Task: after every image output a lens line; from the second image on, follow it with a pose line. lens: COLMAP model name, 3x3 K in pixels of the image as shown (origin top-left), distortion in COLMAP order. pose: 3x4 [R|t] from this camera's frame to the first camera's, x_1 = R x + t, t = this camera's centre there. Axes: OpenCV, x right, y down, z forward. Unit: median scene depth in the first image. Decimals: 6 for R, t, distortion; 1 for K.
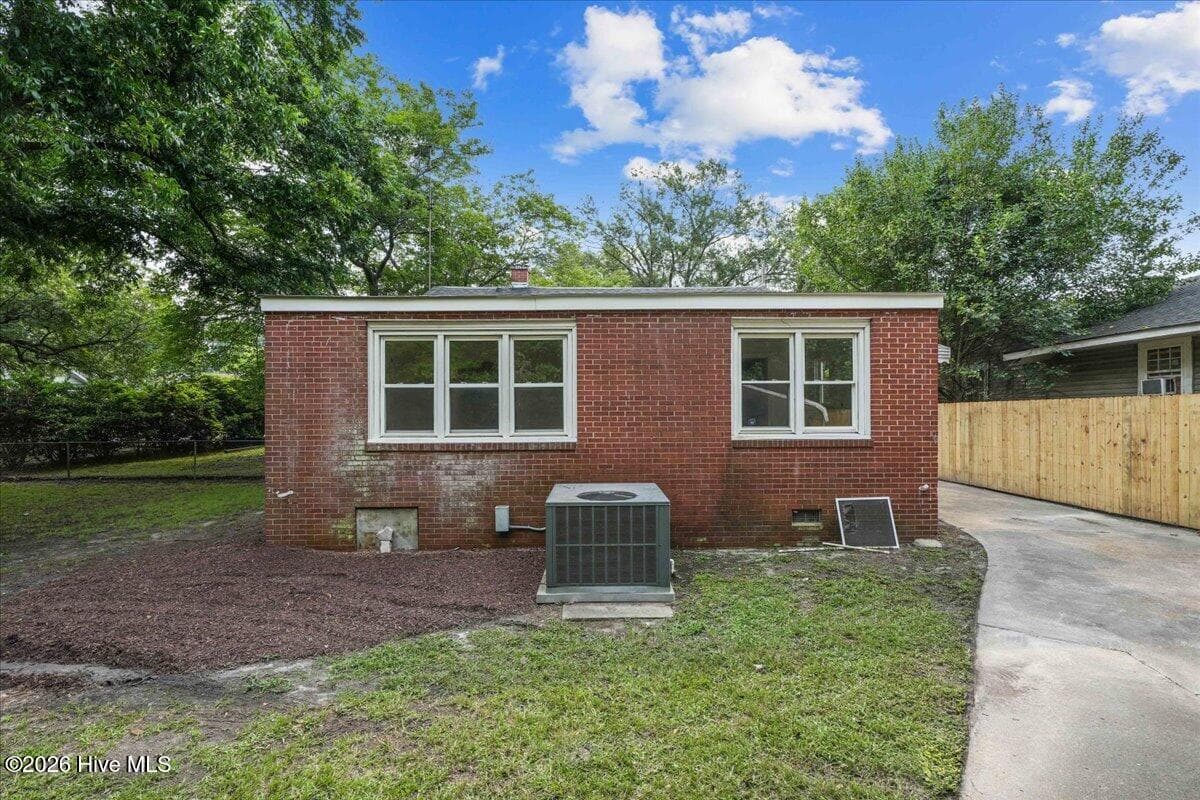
lens RADIAL K [[603.7, 0, 603.6], [0, 603.7, 408.7], [0, 0, 1]] dist [-0.003004, 0.001533]
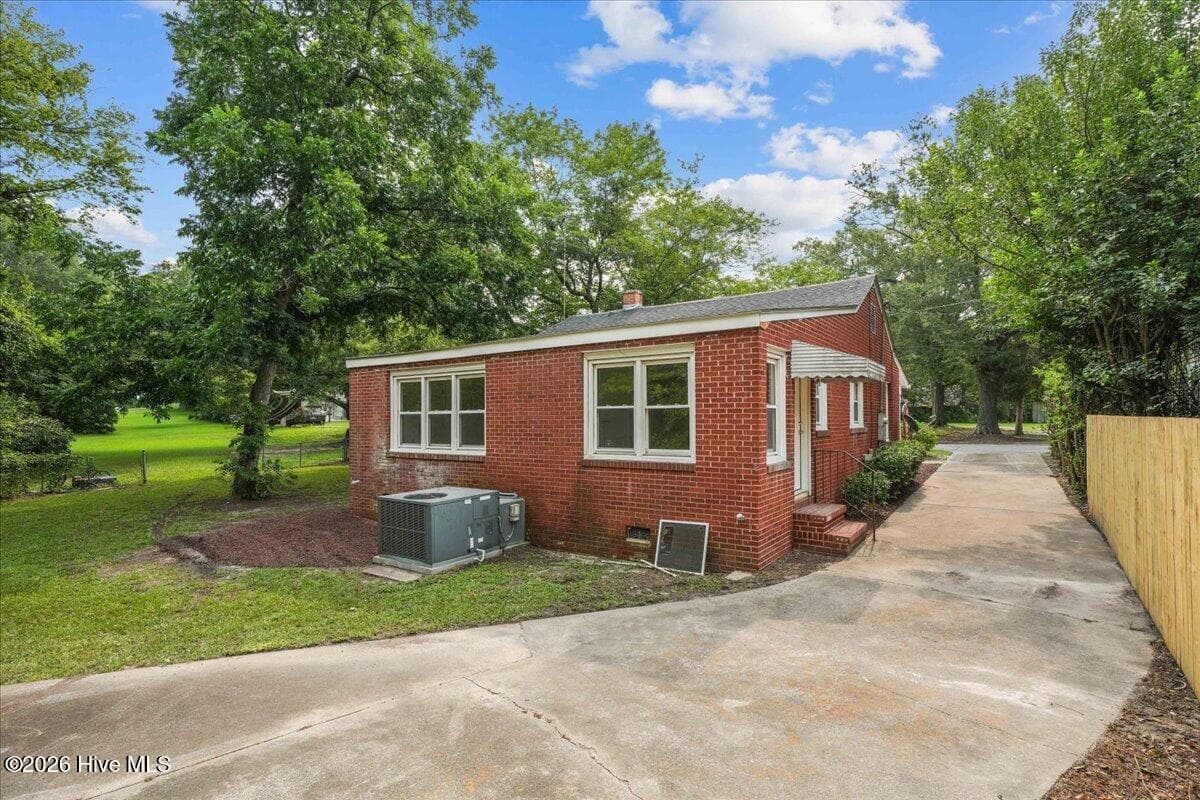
lens RADIAL K [[603.7, 0, 573.8], [0, 603.7, 411.0], [0, 0, 1]] dist [-0.003004, 0.001533]
pose [[0.793353, -0.008975, -0.608695, 0.891178], [-0.002822, 0.999826, -0.018421, -0.017447], [0.608755, 0.016332, 0.793190, 0.085810]]
